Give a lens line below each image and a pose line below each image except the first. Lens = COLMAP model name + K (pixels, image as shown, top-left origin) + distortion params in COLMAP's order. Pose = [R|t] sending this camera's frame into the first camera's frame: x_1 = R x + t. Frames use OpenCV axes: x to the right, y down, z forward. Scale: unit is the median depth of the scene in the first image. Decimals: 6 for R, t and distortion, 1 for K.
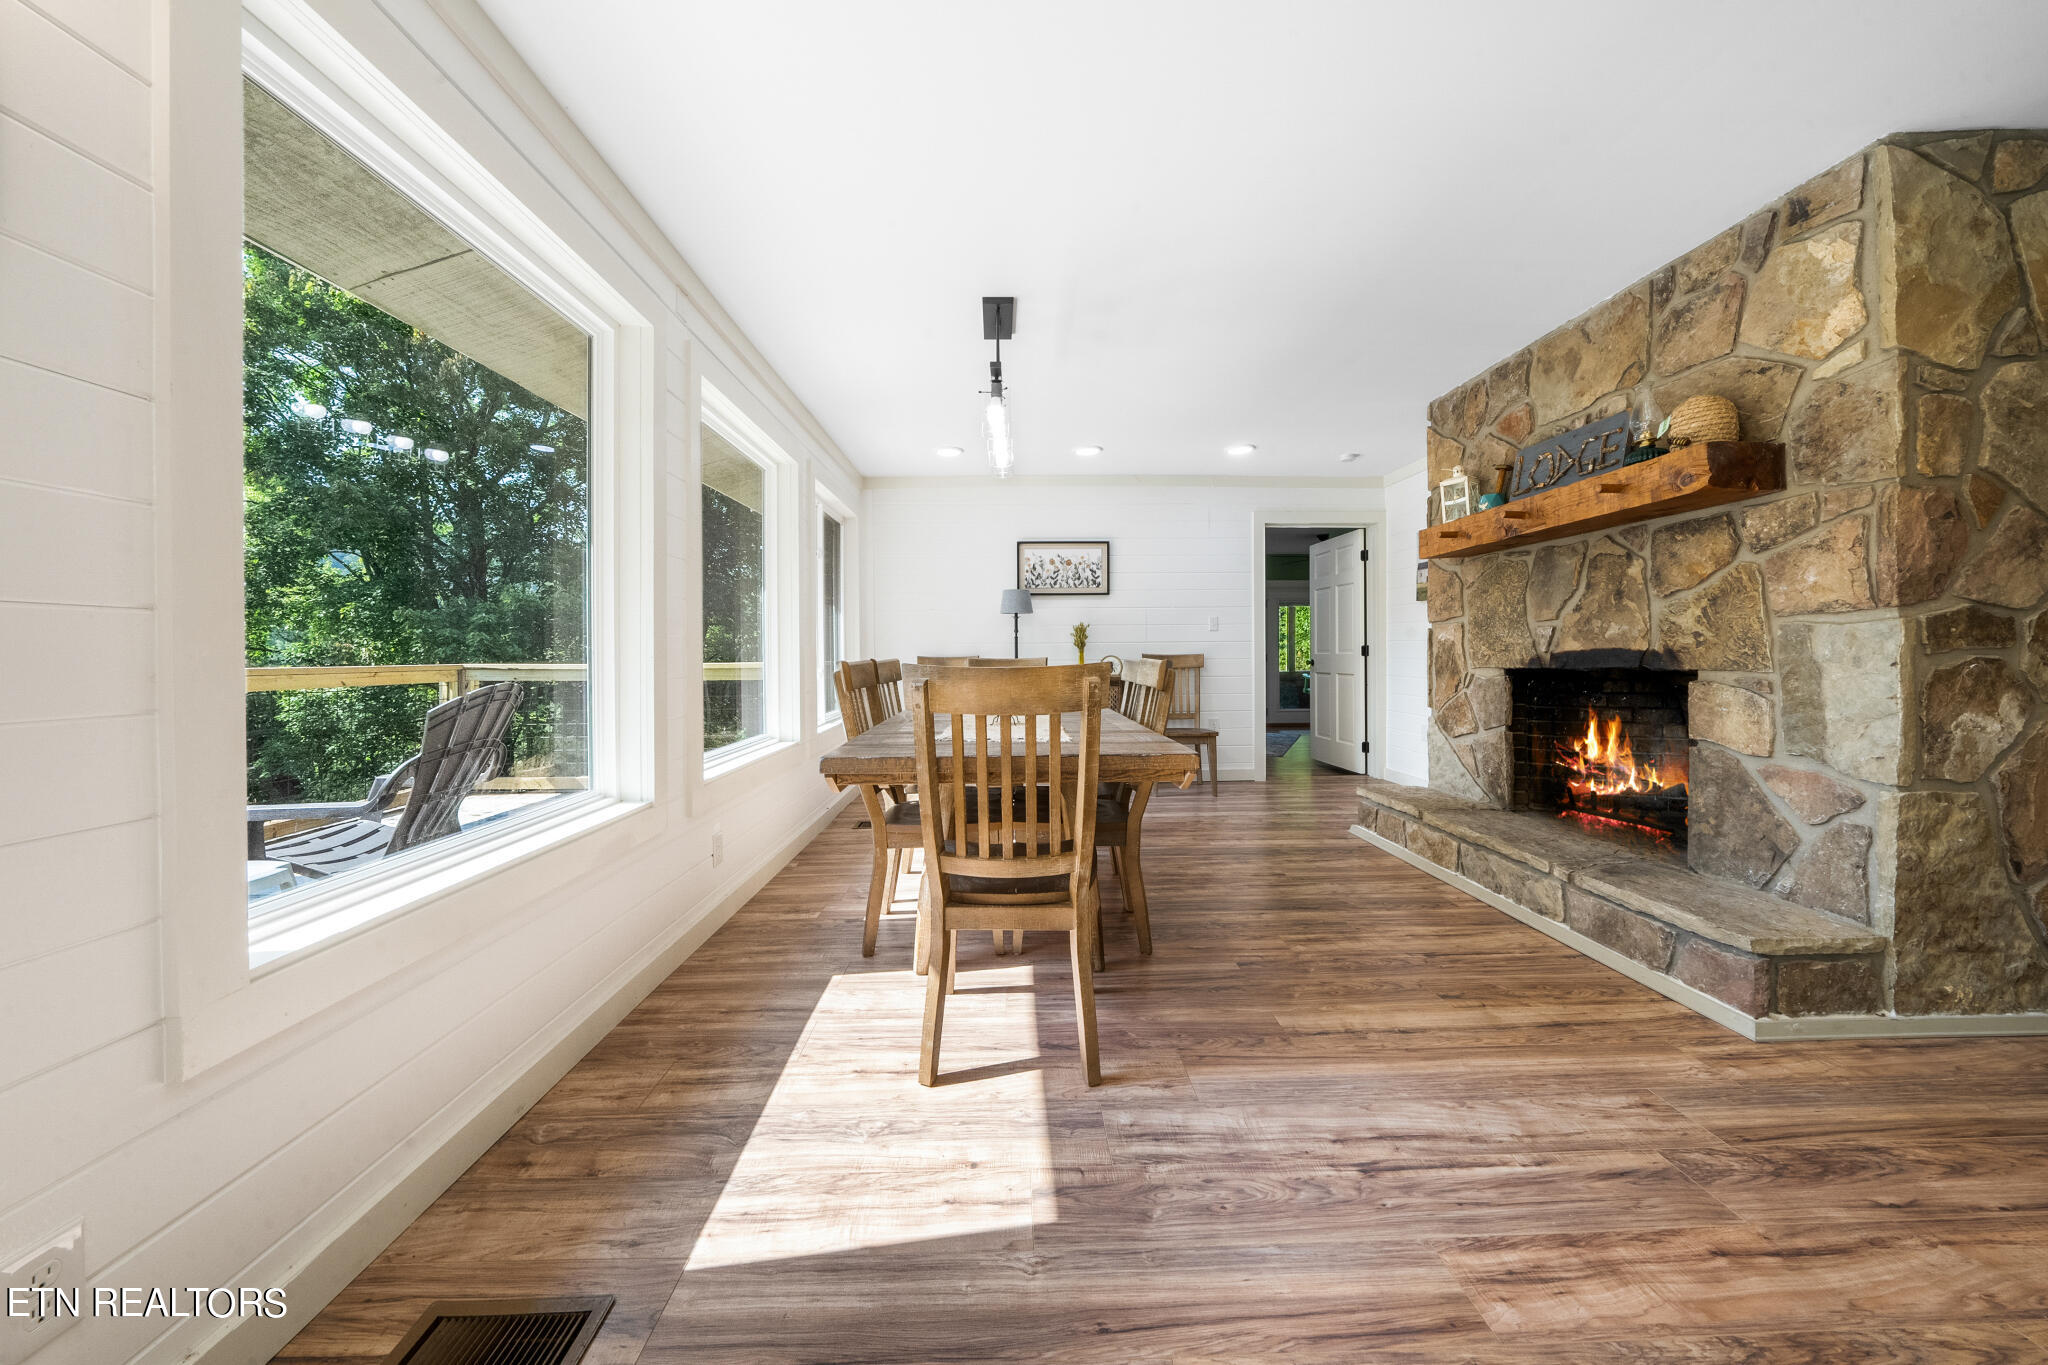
lens RADIAL K [[703.5, 0, 1011.7], [0, 703.5, 654.4], [0, 0, 1]] dist [-0.009454, 0.000442]
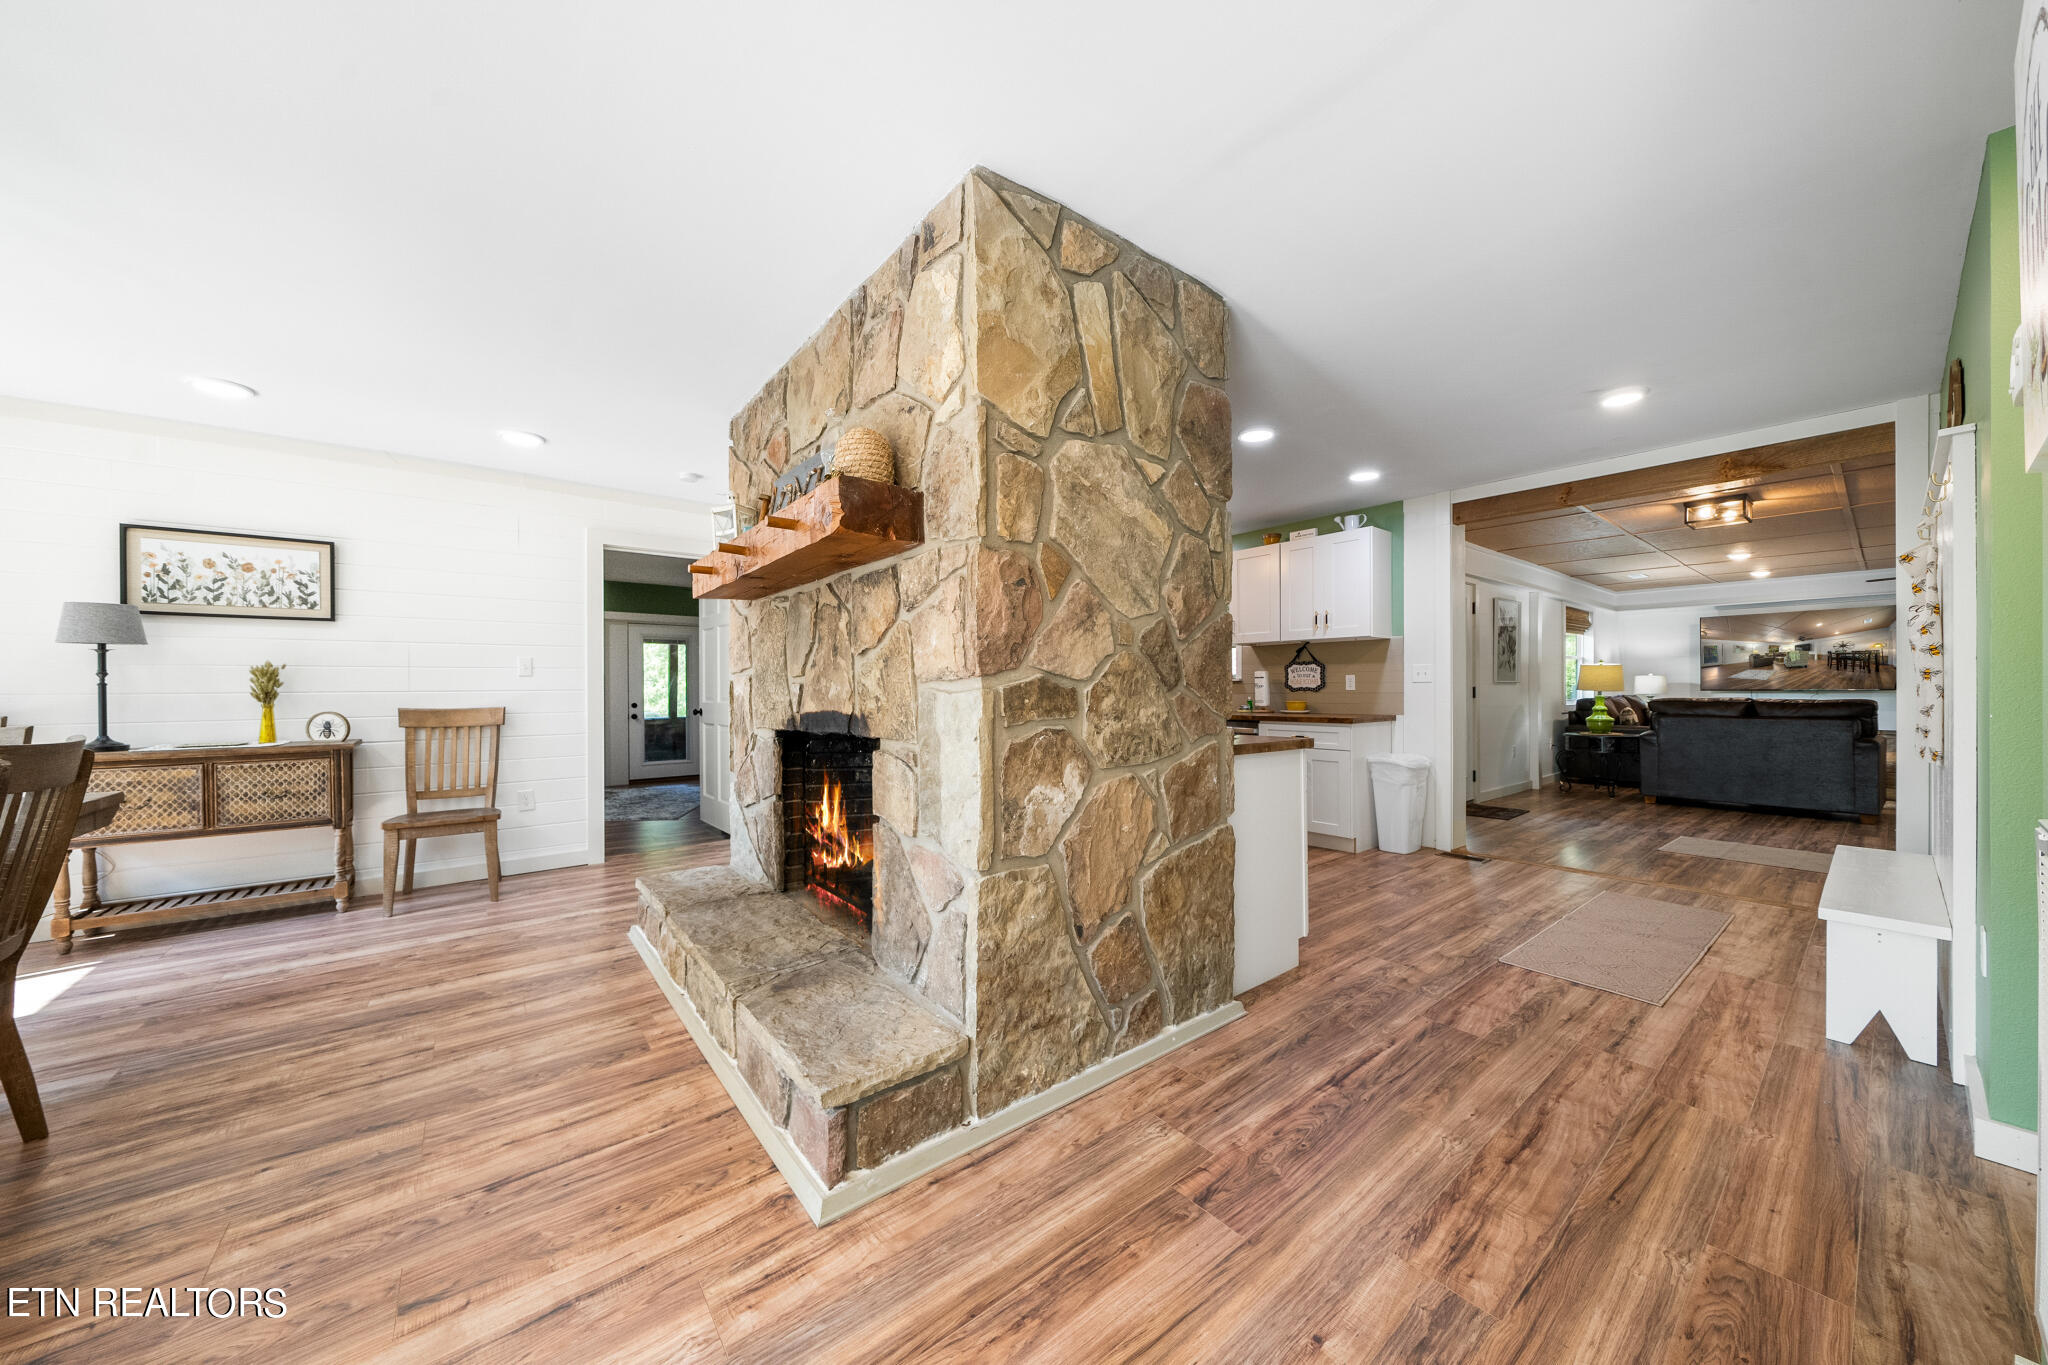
lens RADIAL K [[703.5, 0, 1008.9], [0, 703.5, 691.3], [0, 0, 1]] dist [-0.009454, 0.000442]
pose [[0.797042, -0.000031, 0.603924, 0.717931], [0.001202, 0.999998, -0.001534, -0.045896], [-0.603923, 0.001949, 0.797040, 0.221827]]
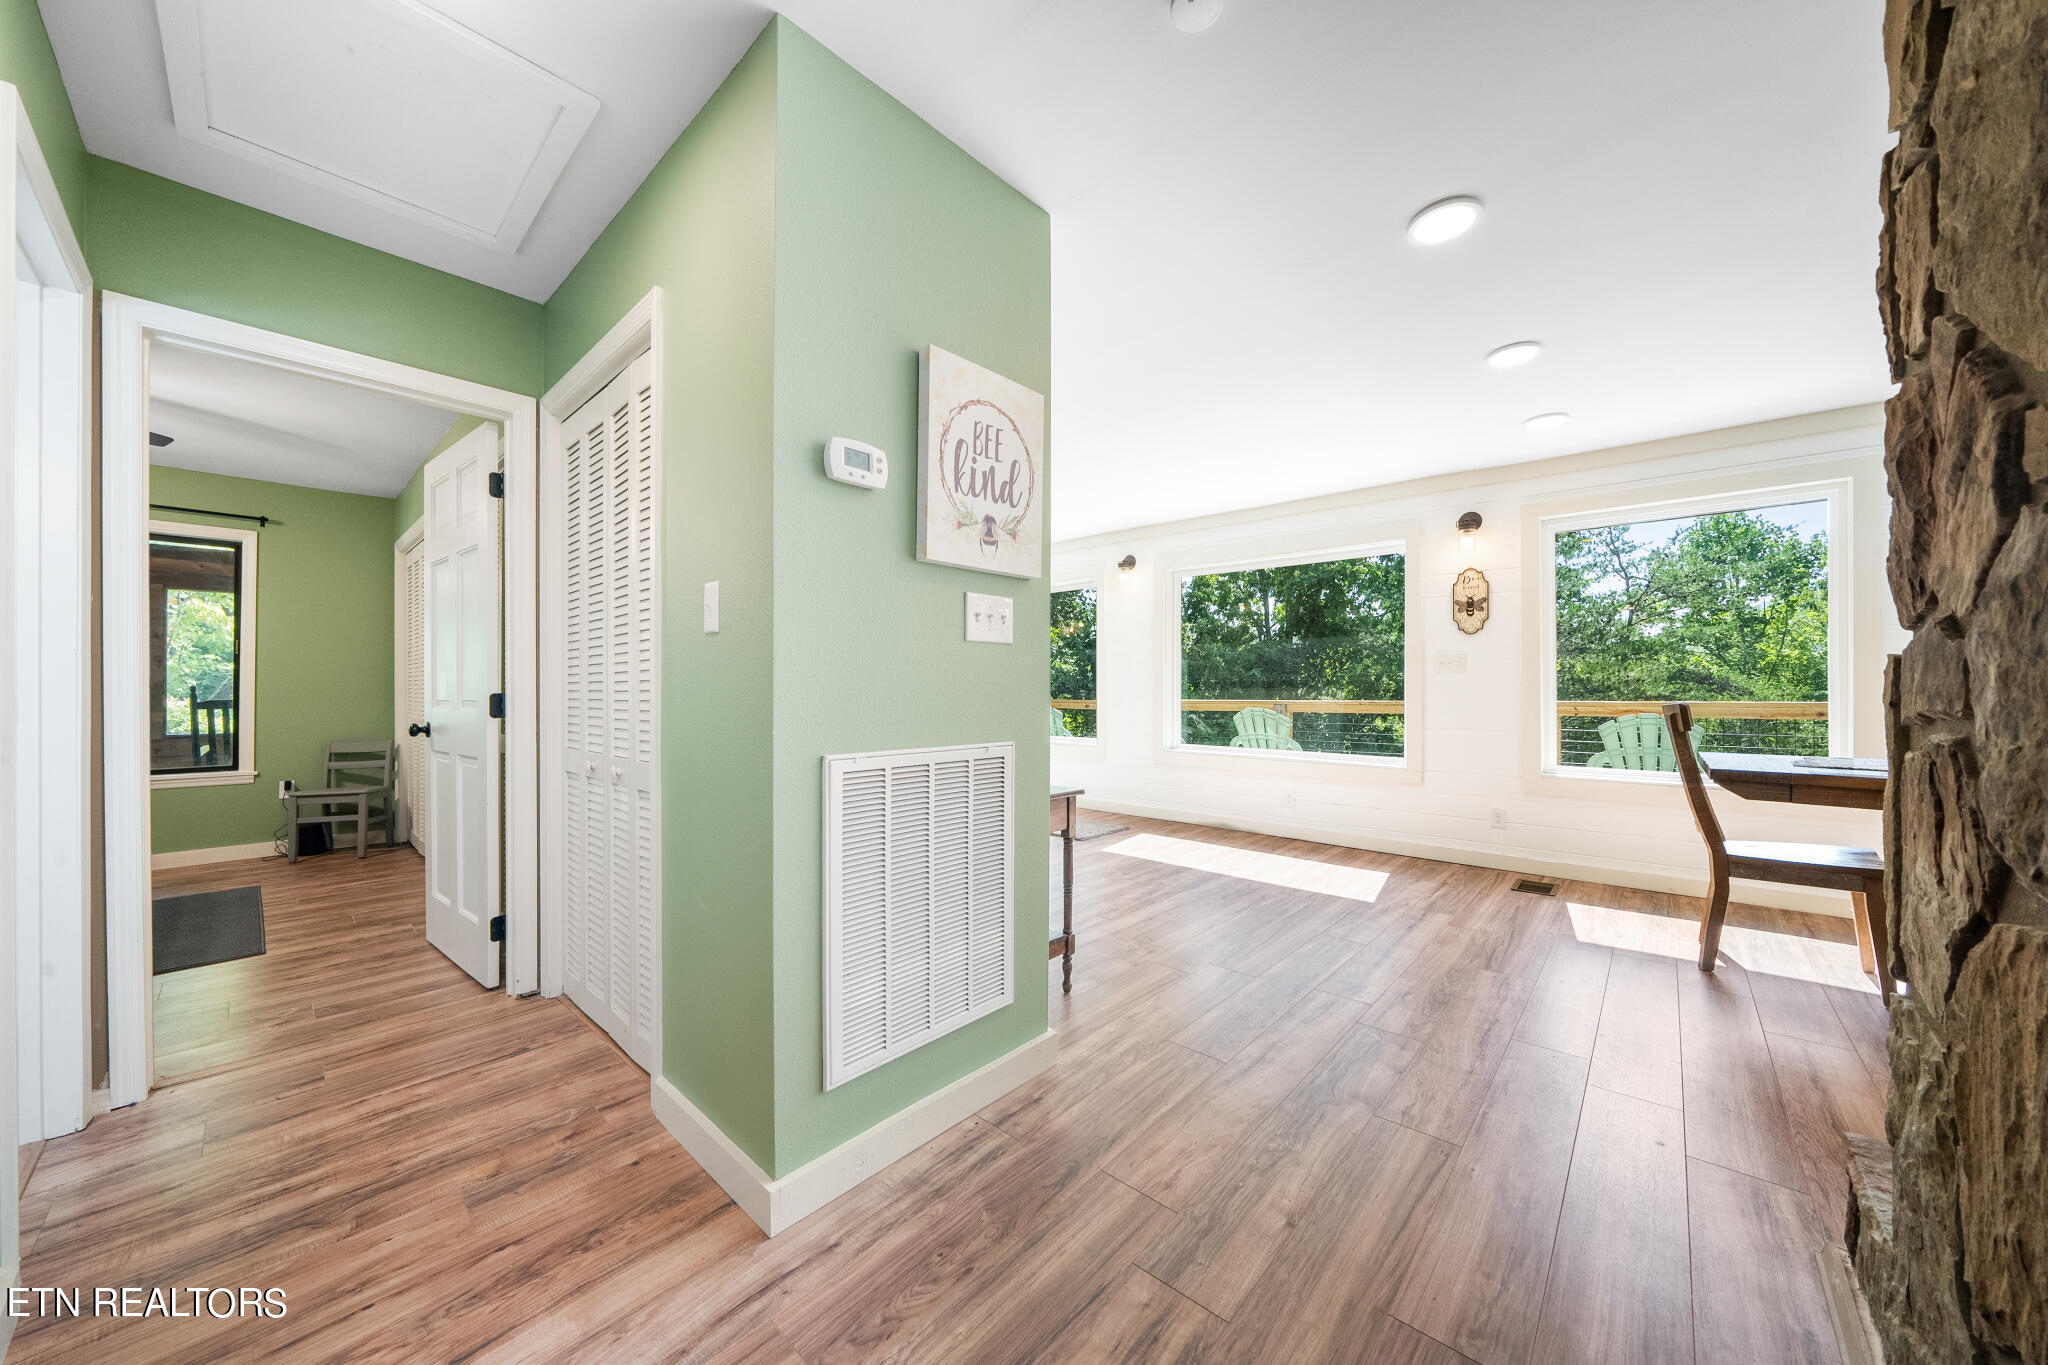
lens RADIAL K [[703.5, 0, 1017.8], [0, 703.5, 691.9], [0, 0, 1]] dist [-0.009454, 0.000442]
pose [[-0.688893, 0.009215, -0.724805, 2.004834], [0.001982, 0.999939, 0.010829, -0.030688], [0.724861, 0.006023, -0.688869, 0.831327]]
